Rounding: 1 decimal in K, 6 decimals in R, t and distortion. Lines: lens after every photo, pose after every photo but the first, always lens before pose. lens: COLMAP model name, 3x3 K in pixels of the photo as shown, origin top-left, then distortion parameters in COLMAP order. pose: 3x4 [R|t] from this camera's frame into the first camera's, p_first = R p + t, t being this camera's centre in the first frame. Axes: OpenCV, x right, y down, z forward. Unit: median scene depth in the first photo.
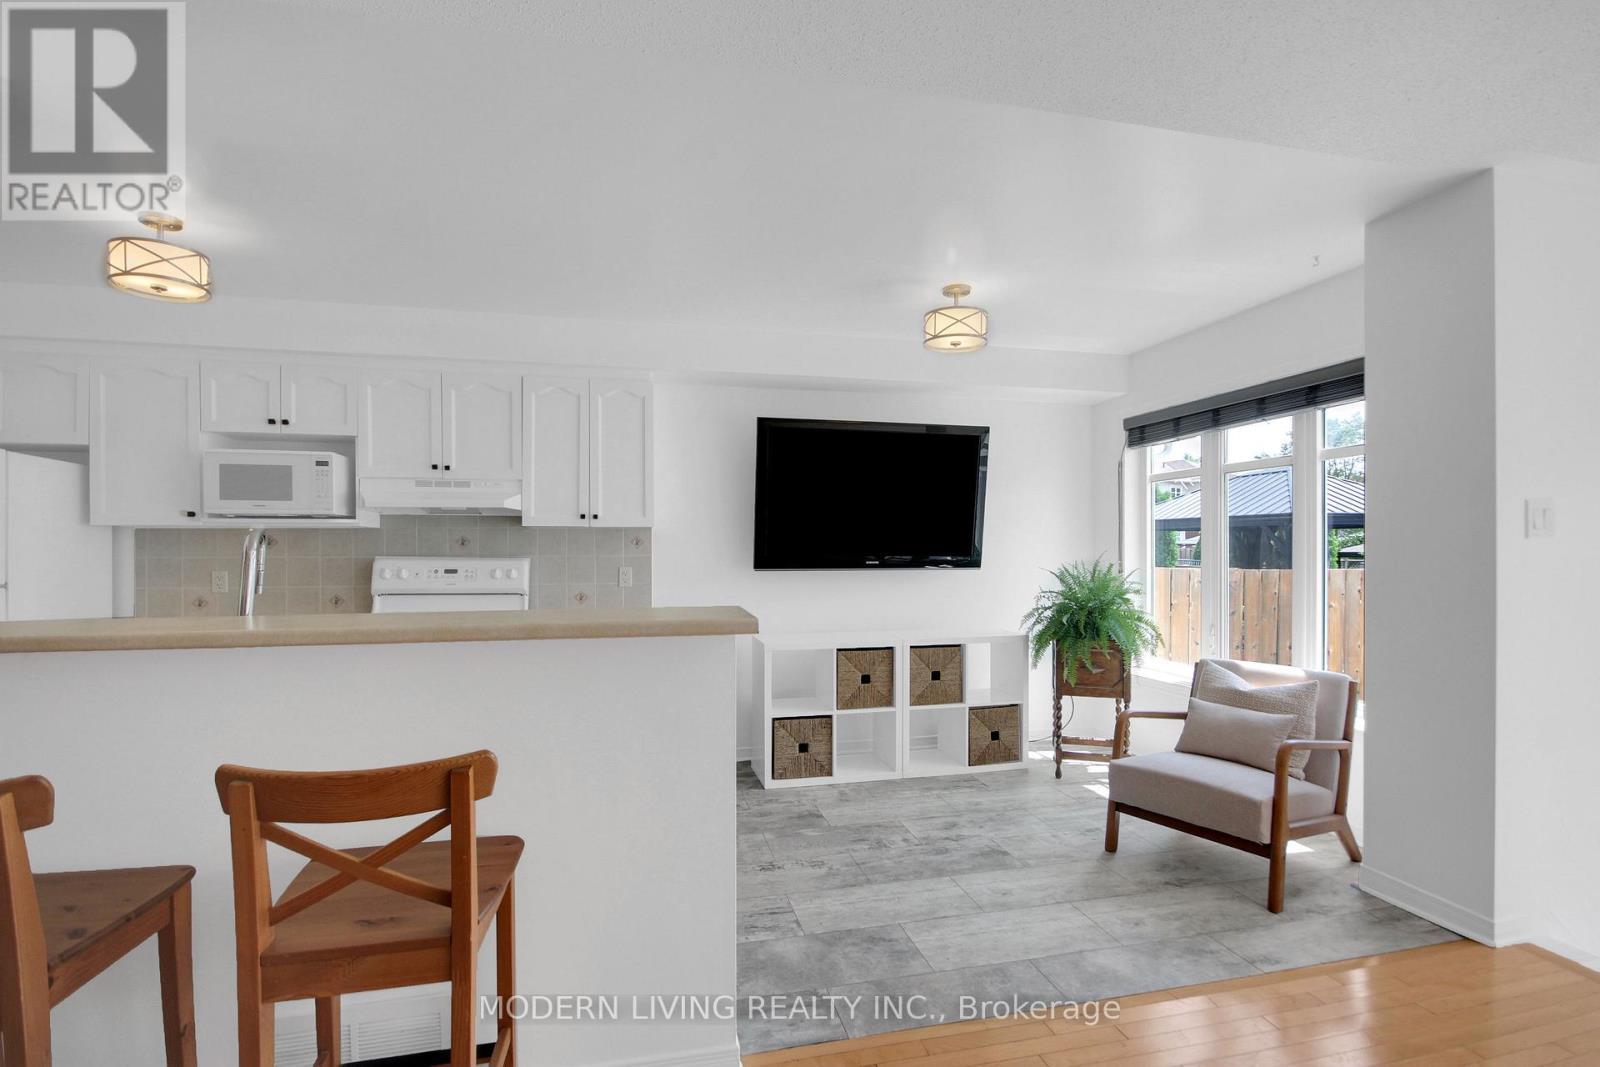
lens RADIAL K [[747.3, 0, 798.4], [0, 747.3, 543.6], [0, 0, 1]] dist [0.000700, -0.000162]
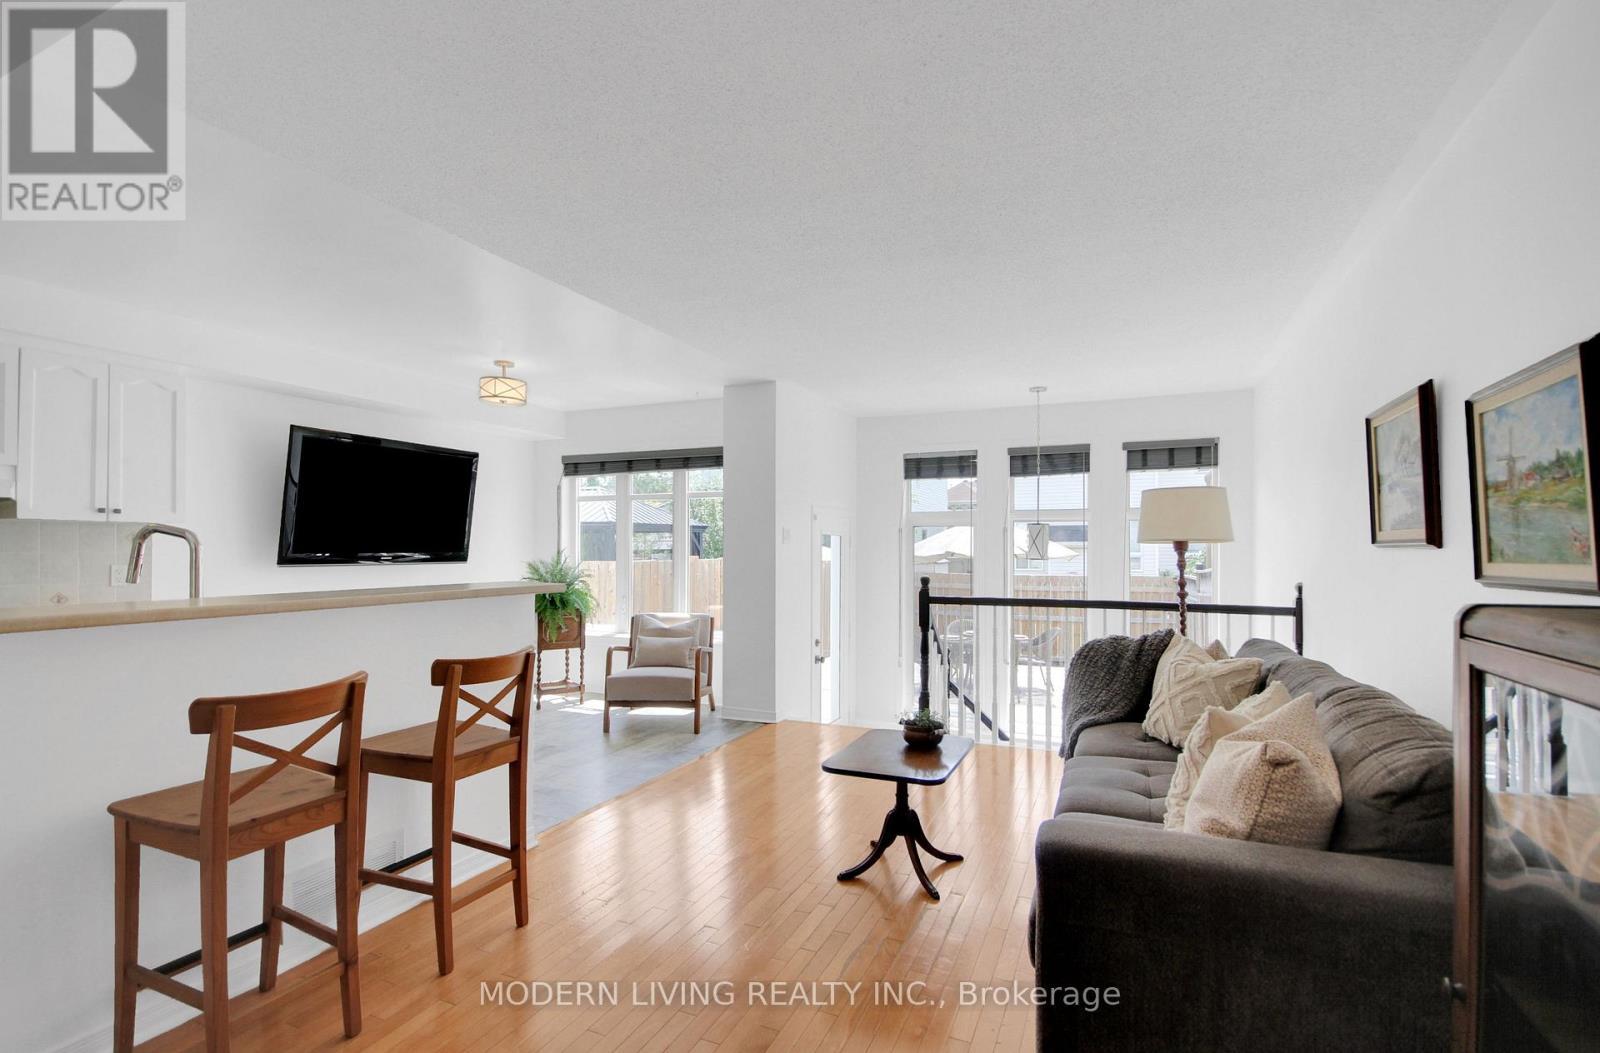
lens RADIAL K [[747.9, 0, 800.0], [0, 747.9, 526.5], [0, 0, 1]] dist [0.001704, 0.000204]
pose [[0.596119, 0.026271, 0.802466, -0.579547], [-0.010113, 0.999631, -0.025213, -0.001904], [-0.802832, 0.006914, 0.596165, -0.285013]]
